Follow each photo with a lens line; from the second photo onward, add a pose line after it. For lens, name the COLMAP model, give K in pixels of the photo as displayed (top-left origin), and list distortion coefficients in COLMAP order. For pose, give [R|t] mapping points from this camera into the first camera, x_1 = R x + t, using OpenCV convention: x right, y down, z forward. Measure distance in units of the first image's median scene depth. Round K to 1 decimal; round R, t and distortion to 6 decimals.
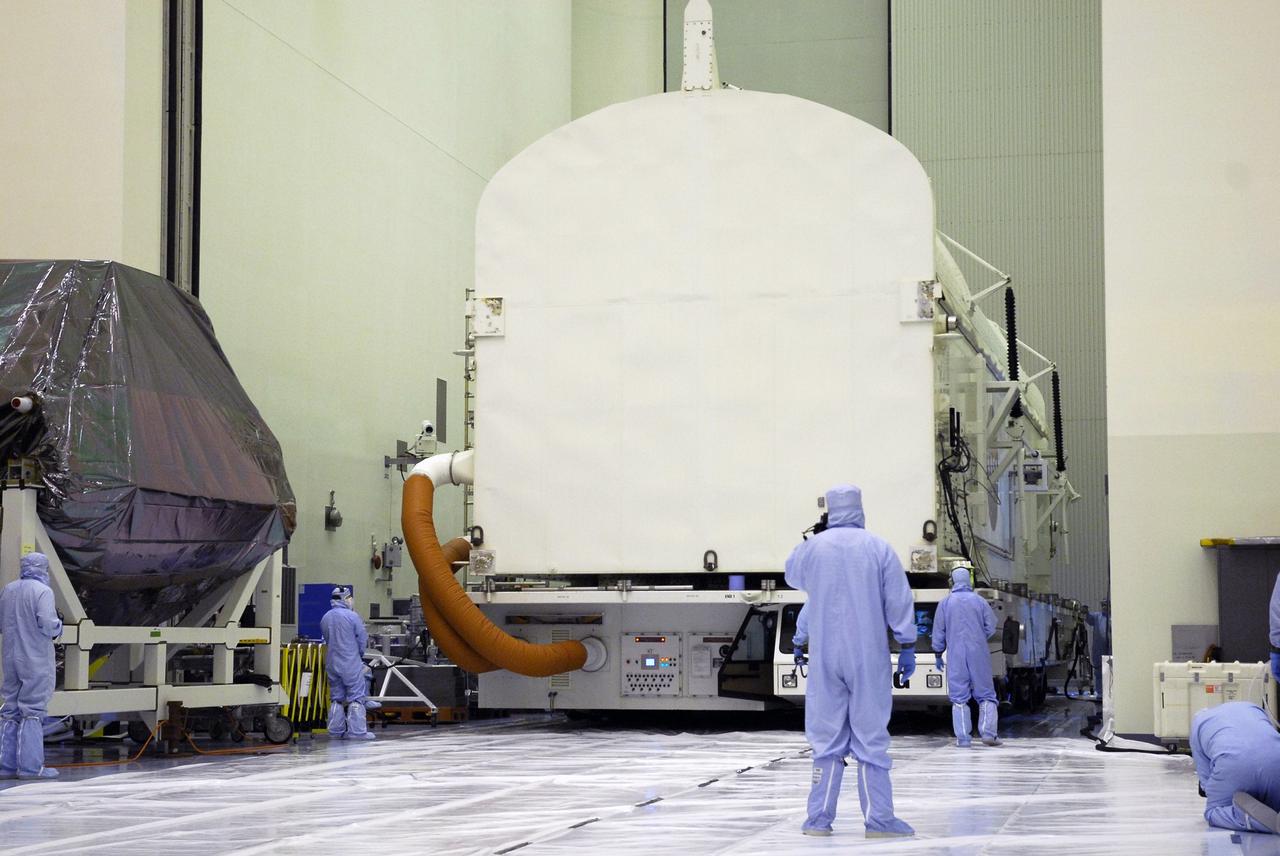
lens RADIAL K [[2272.8, 0, 640.0], [0, 2272.8, 428.0], [0, 0, 1]] dist [0.020466, -0.006909]
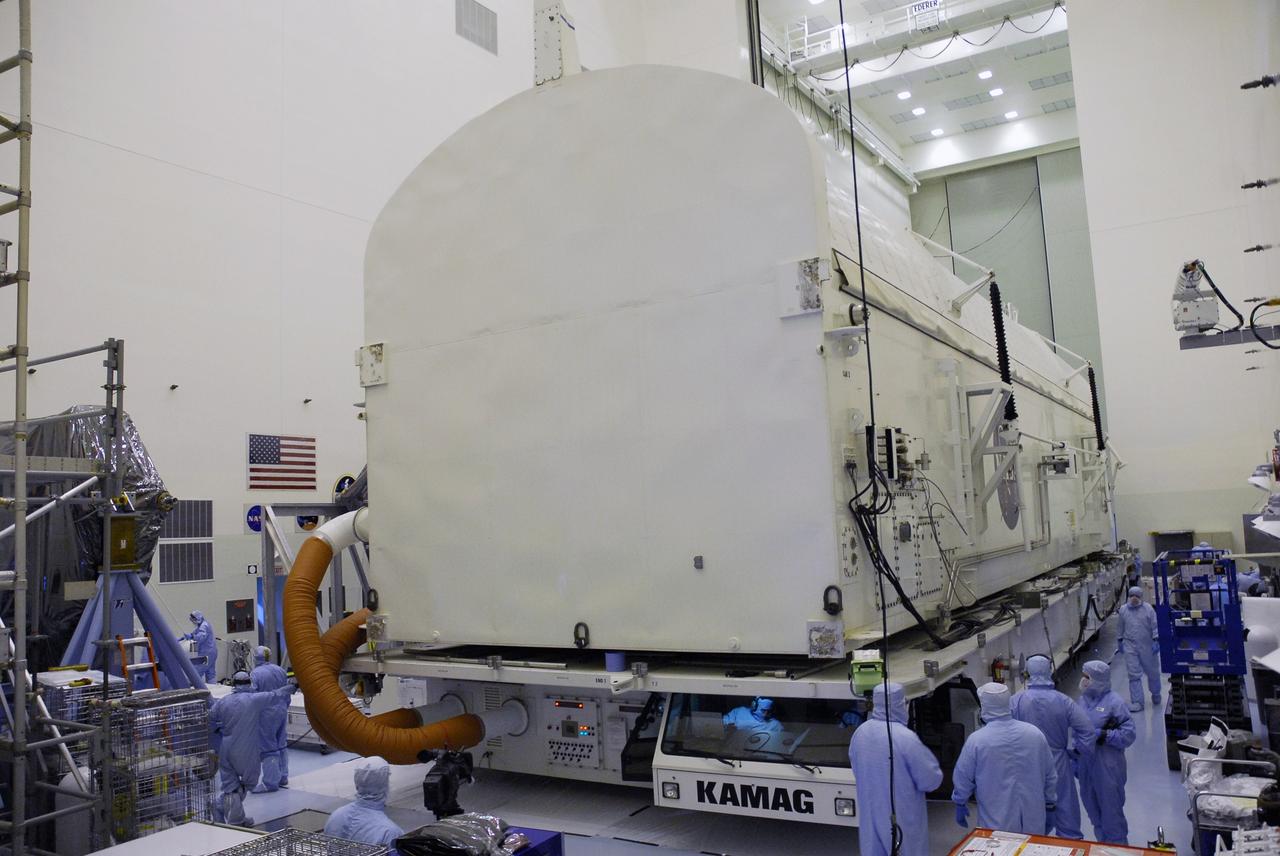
lens RADIAL K [[989.8, 0, 640.0], [0, 989.8, 428.0], [0, 0, 1]] dist [-0.136458, 0.003962]
pose [[0.949072, -0.076221, -0.305699, 0.163007], [0.077524, 0.996959, -0.007896, -0.011349], [0.305371, -0.016206, 0.952096, 0.660381]]
